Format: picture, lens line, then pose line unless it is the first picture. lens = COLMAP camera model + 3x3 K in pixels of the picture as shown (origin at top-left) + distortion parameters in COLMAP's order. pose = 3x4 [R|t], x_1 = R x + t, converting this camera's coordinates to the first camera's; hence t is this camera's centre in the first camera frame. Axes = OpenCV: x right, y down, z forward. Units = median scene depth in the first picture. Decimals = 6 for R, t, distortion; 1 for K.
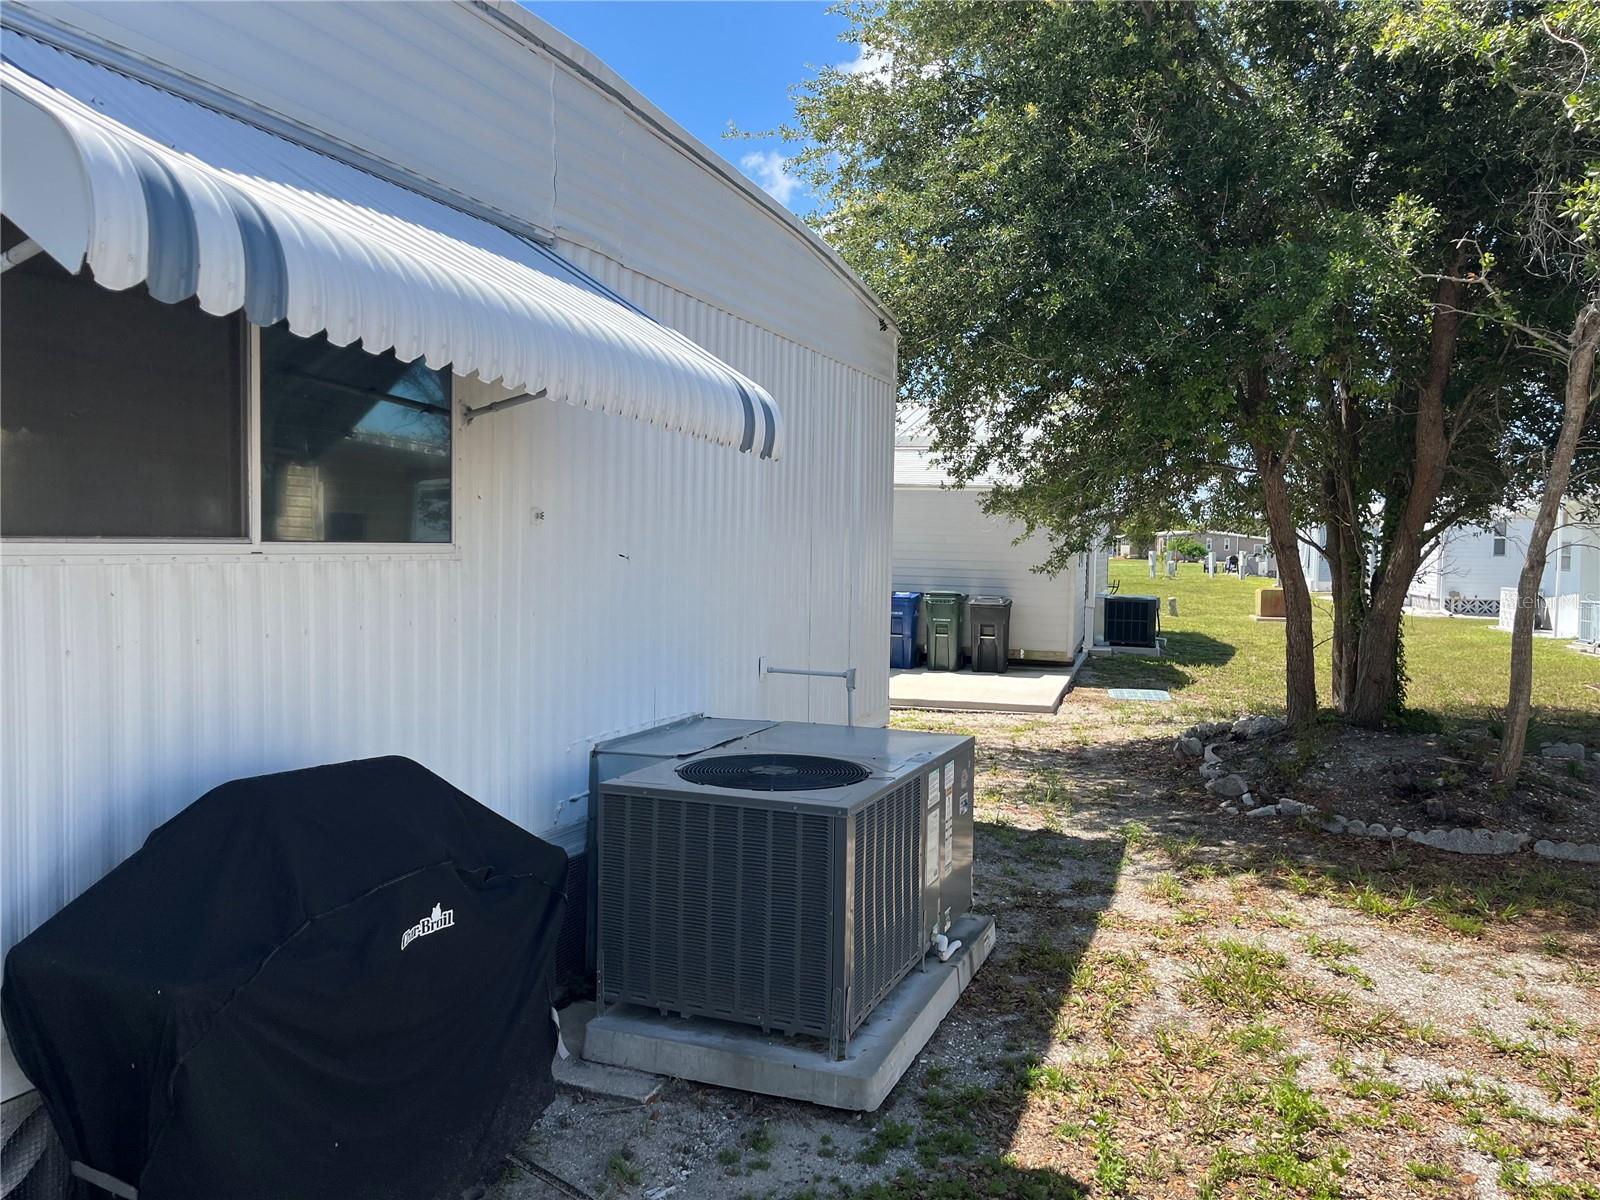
lens RADIAL K [[1218.4, 0, 800.0], [0, 1218.4, 600.0], [0, 0, 1]] dist [0.003729, -0.000370]
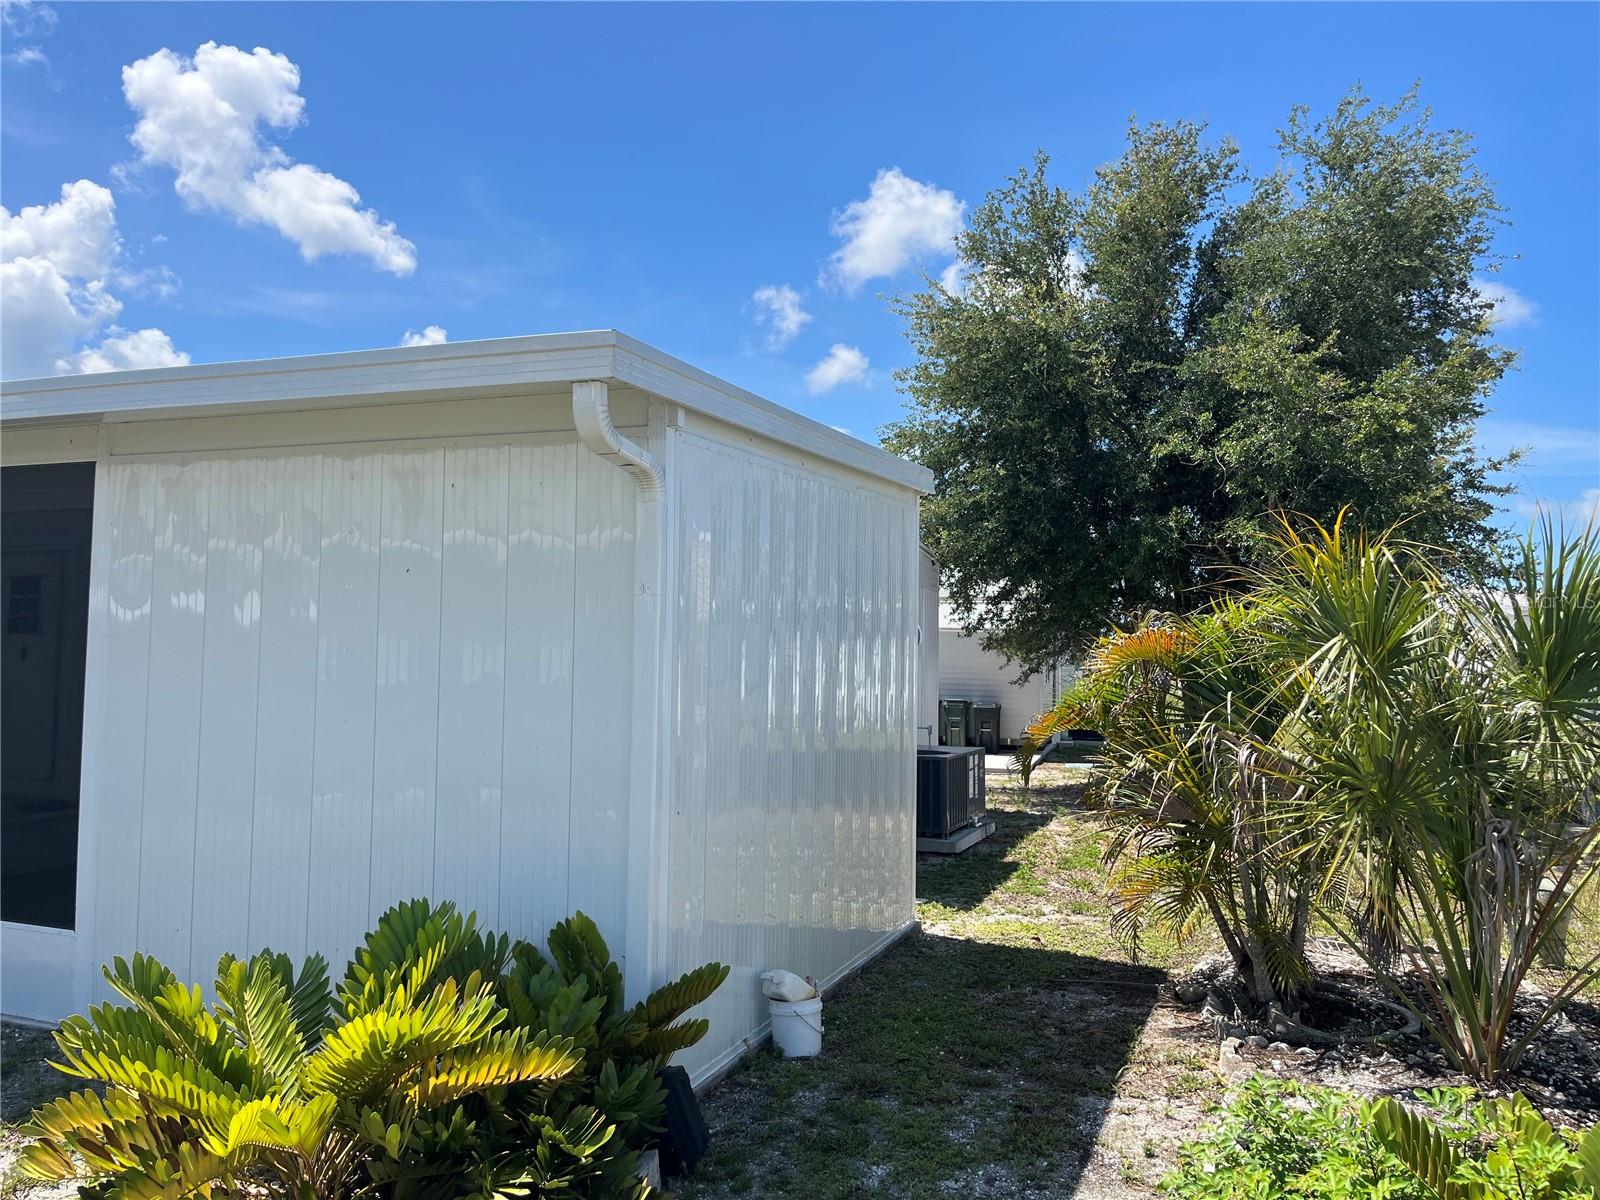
lens RADIAL K [[1218.4, 0, 800.0], [0, 1218.4, 600.0], [0, 0, 1]] dist [0.003729, -0.000370]
pose [[0.999967, -0.004677, 0.006709, -0.126881], [0.005322, 0.995011, -0.099627, 0.029433], [-0.006209, 0.099659, 0.995002, -0.770242]]
